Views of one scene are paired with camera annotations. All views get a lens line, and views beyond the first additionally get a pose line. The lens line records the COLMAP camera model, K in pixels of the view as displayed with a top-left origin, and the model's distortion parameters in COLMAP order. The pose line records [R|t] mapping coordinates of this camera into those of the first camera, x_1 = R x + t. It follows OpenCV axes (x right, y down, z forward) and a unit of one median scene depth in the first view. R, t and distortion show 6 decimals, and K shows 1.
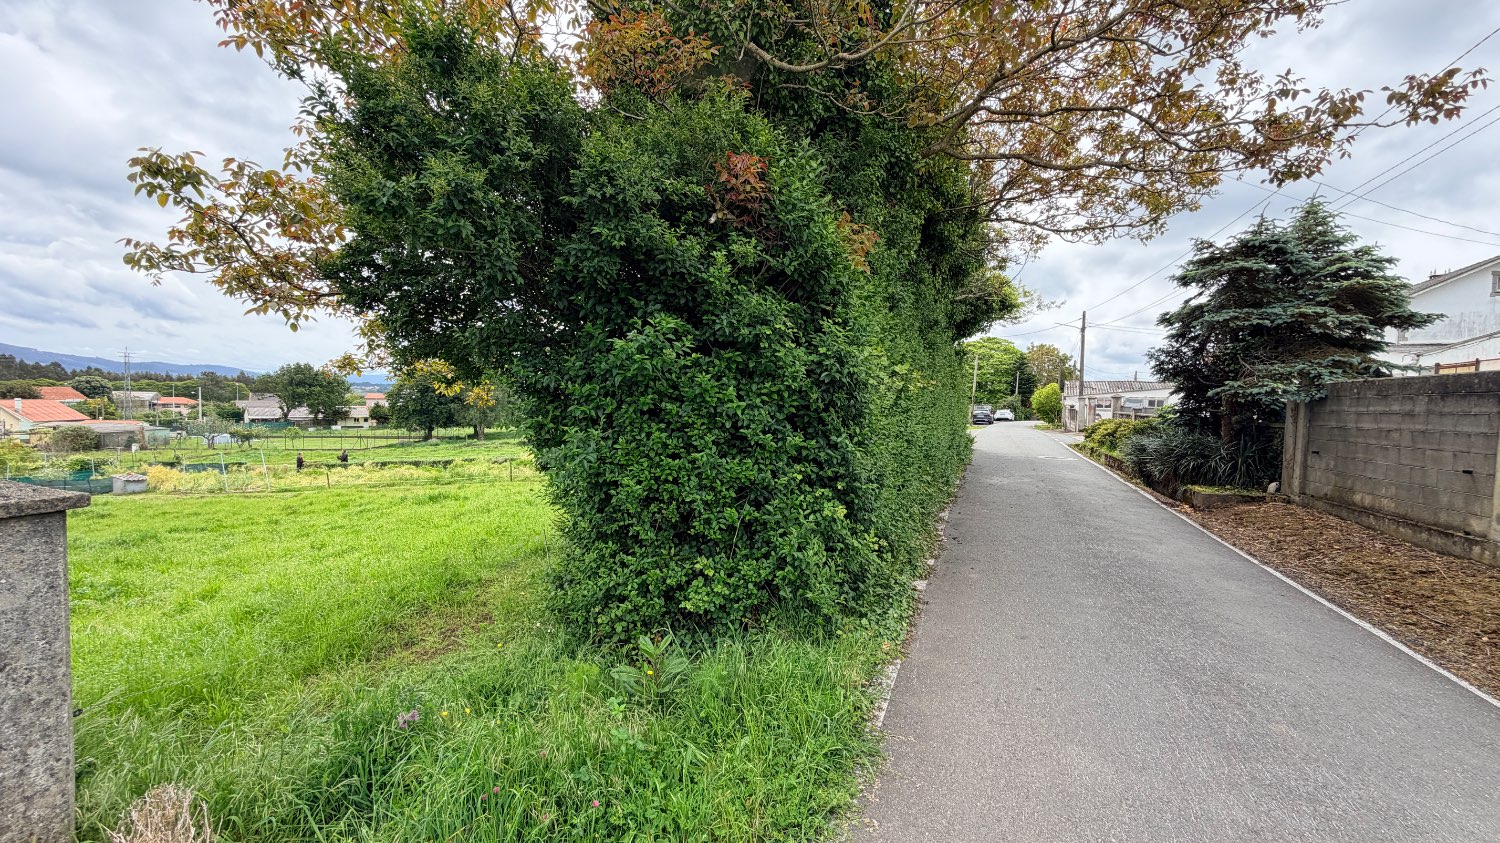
lens RADIAL K [[594.8, 0, 743.8], [0, 594.8, 422.2], [0, 0, 1]] dist [0.000507, 0.000266]
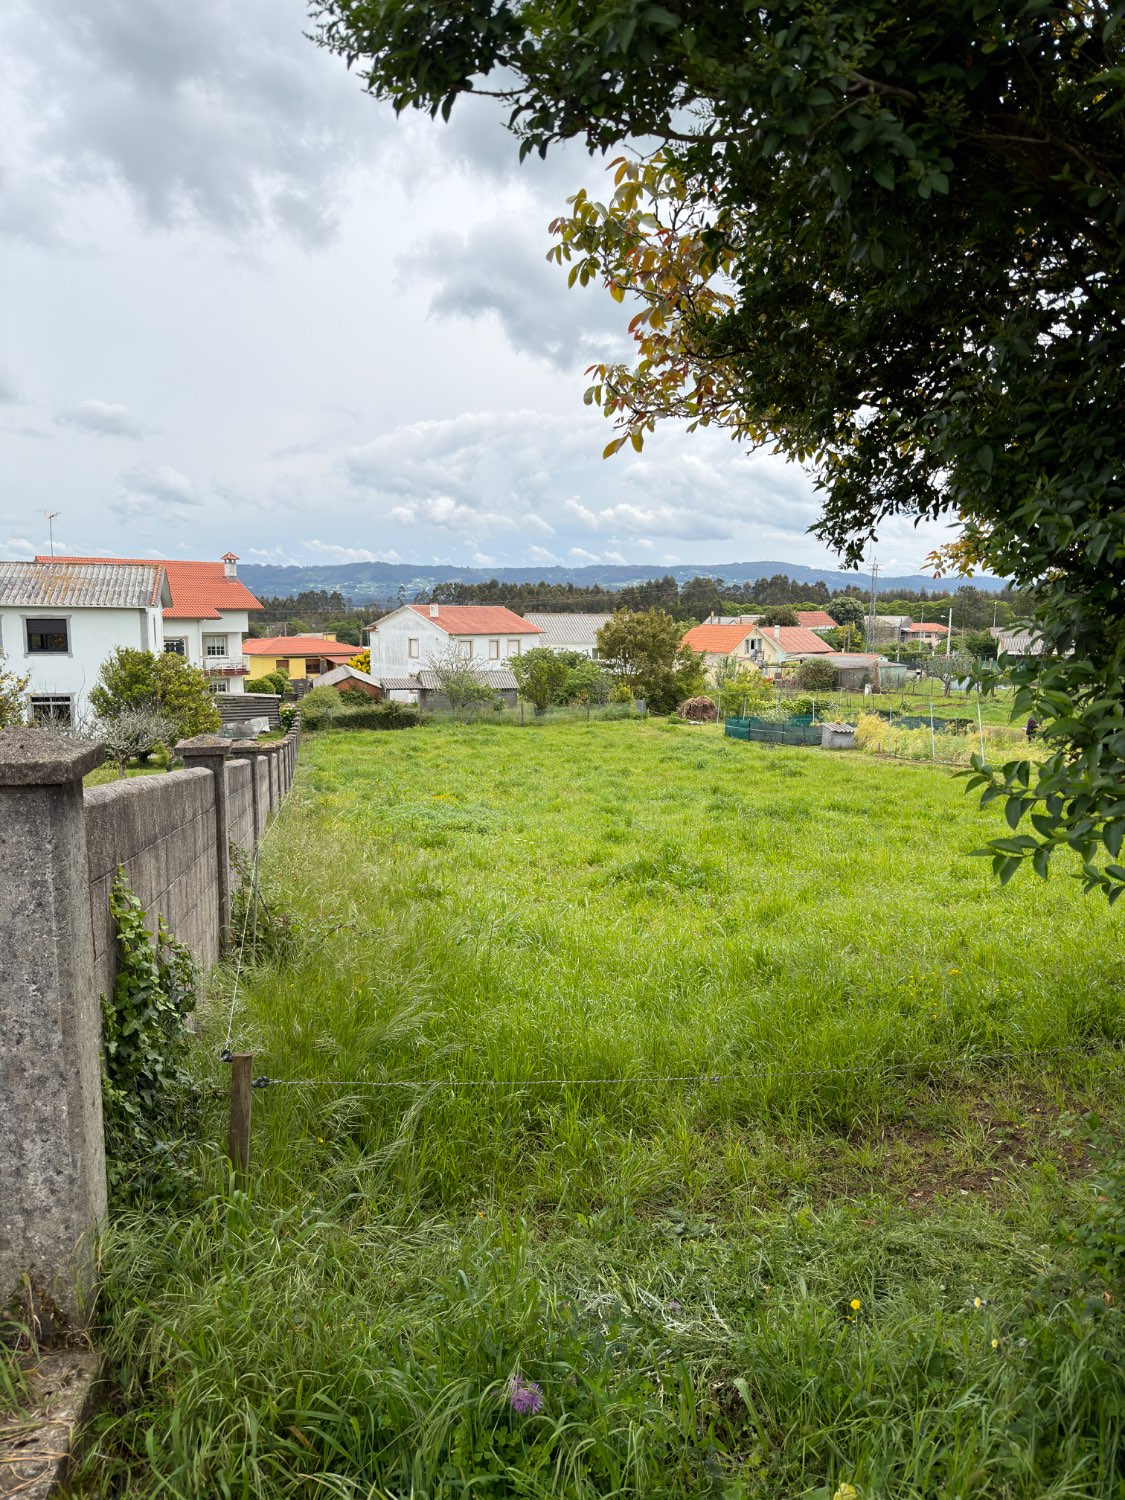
lens RADIAL K [[1042.0, 0, 570.7], [0, 1042.0, 750.9], [0, 0, 1]] dist [0.116766, -0.057557]
pose [[0.462803, 0.105813, -0.880123, 0.017419], [-0.036420, 0.994282, 0.100387, -0.004189], [0.885713, -0.014405, 0.464010, 0.280836]]
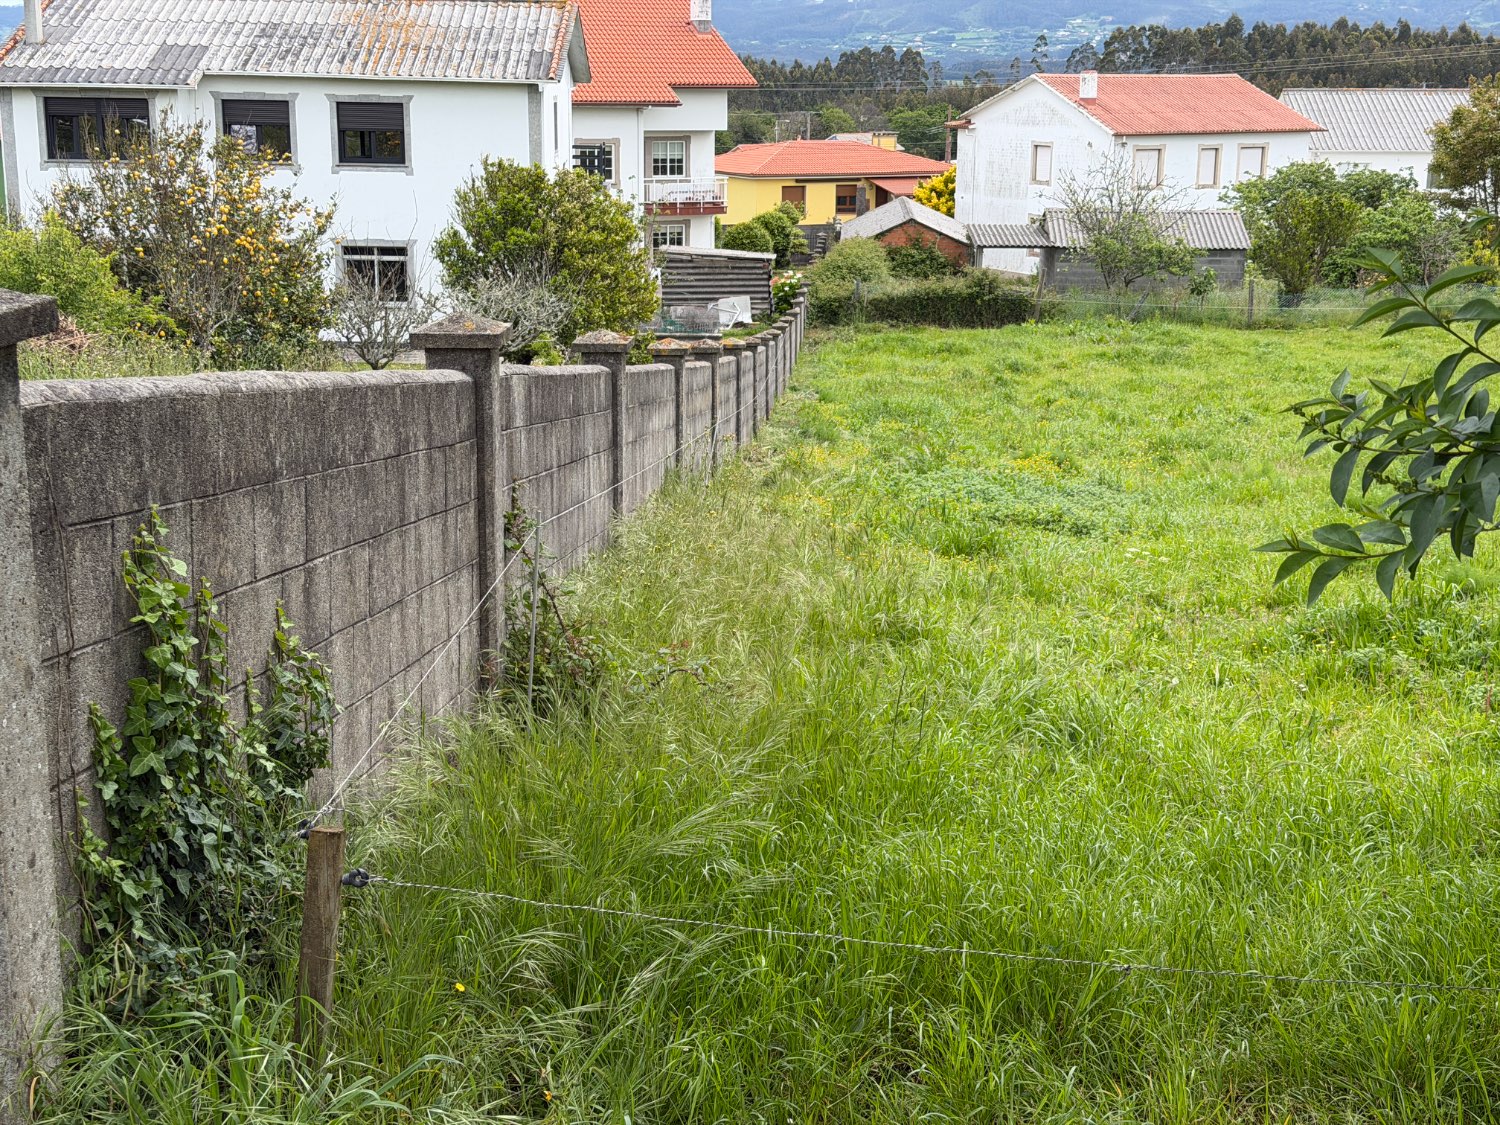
lens RADIAL K [[2082.0, 0, 749.1], [0, 2082.0, 557.3], [0, 0, 1]] dist [0.123585, 0.000000]
pose [[0.186428, 0.203964, -0.961064, 0.091048], [-0.046120, 0.978952, 0.198813, -0.006595], [0.981385, 0.007260, 0.191911, 0.365280]]
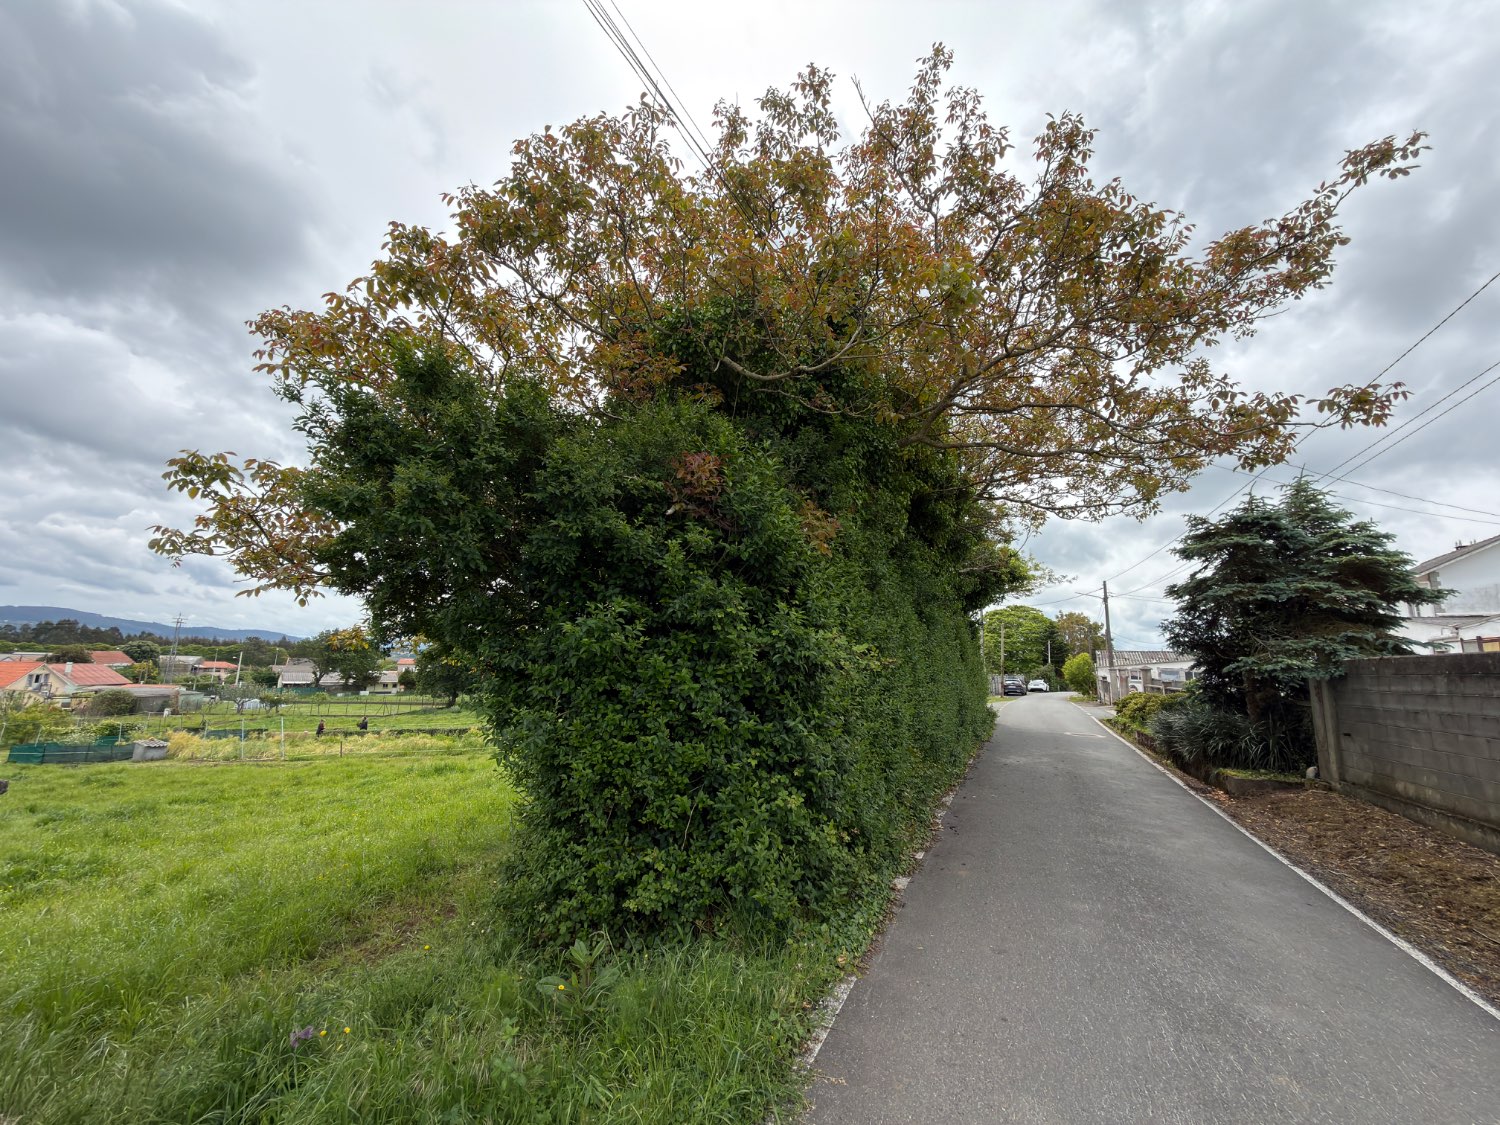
lens RADIAL K [[592.8, 0, 748.8], [0, 592.8, 562.8], [0, 0, 1]] dist [0.000620, 0.000118]
pose [[0.999207, -0.000610, -0.039818, 0.066816], [-0.007771, 0.977672, -0.209992, -0.012794], [0.039057, 0.210135, 0.976892, -0.010559]]
